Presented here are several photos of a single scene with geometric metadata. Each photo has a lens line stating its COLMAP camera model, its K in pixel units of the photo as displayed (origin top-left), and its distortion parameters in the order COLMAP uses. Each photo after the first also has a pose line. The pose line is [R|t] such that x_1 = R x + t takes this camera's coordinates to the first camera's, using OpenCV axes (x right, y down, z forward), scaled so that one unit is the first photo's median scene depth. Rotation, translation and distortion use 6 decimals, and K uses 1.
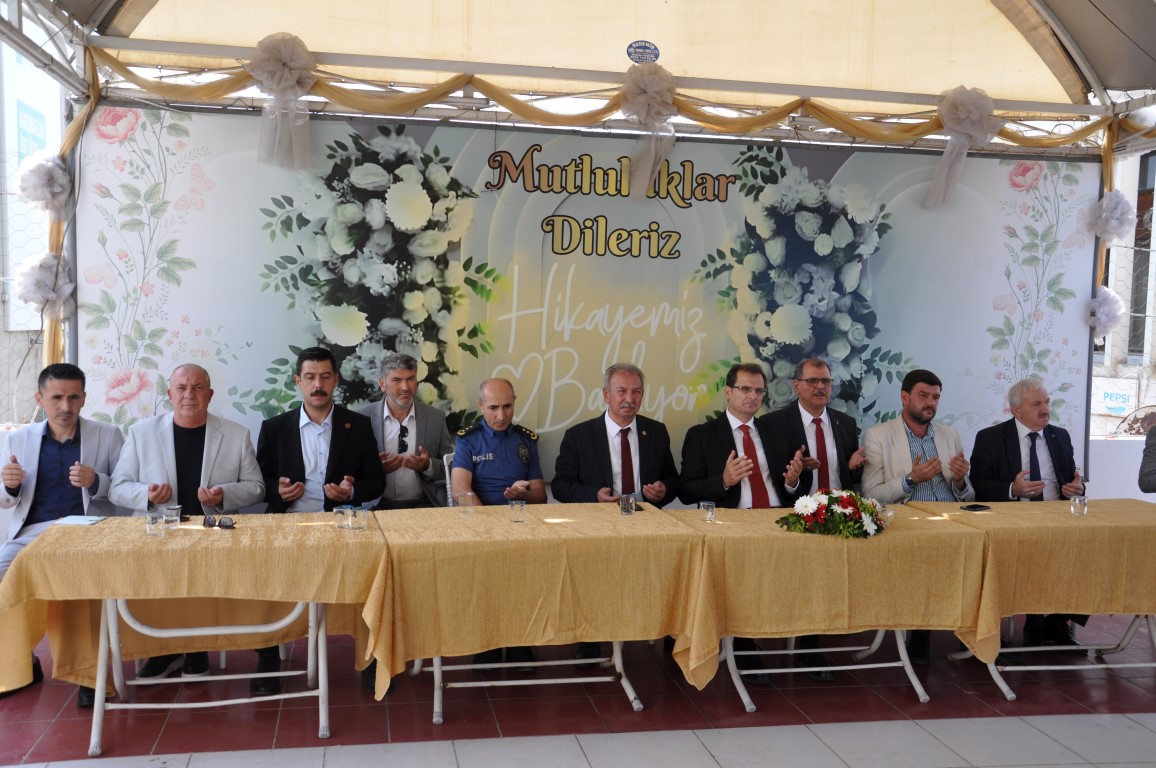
lens RADIAL K [[1145.4, 0, 576.2], [0, 1145.4, 386.4], [0, 0, 1]] dist [-0.070304, 0.246150]
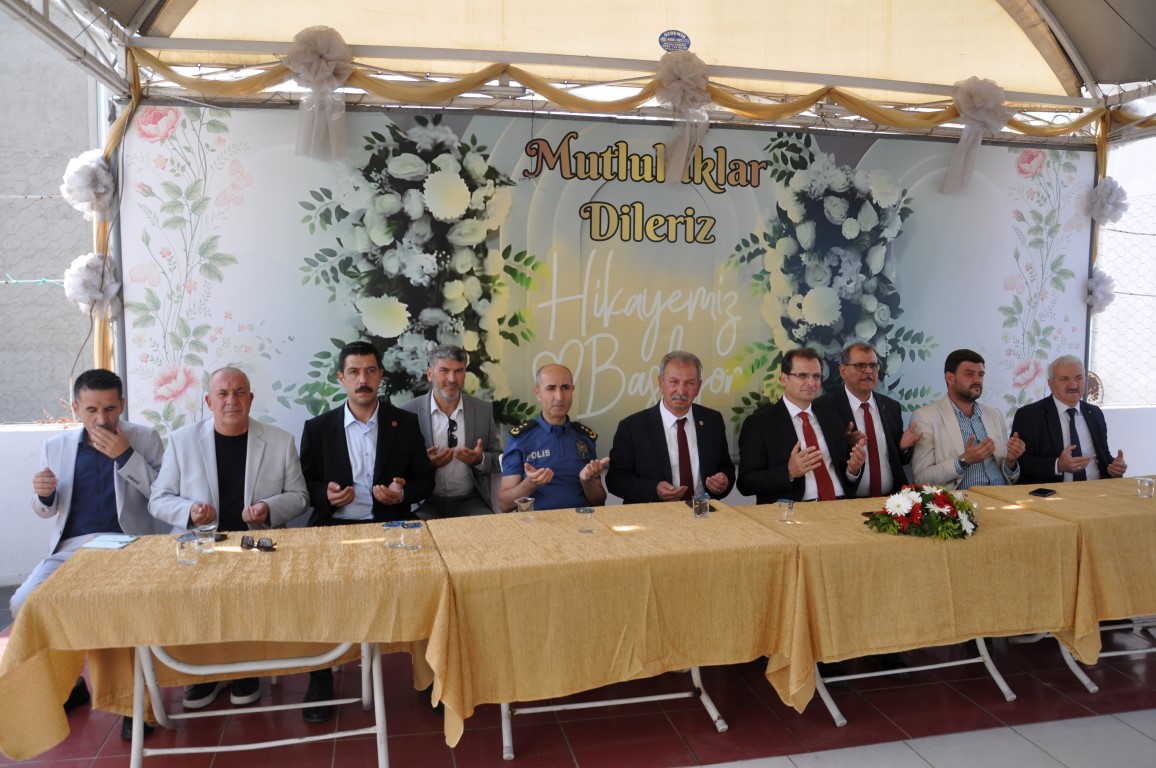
lens RADIAL K [[908.7, 0, 573.7], [0, 908.7, 388.2], [0, 0, 1]] dist [-0.163134, 0.132309]
pose [[0.999692, -0.022407, 0.010640, -0.048633], [0.022023, 0.999149, 0.034860, -0.015020], [-0.011412, -0.034615, 0.999336, 0.211308]]
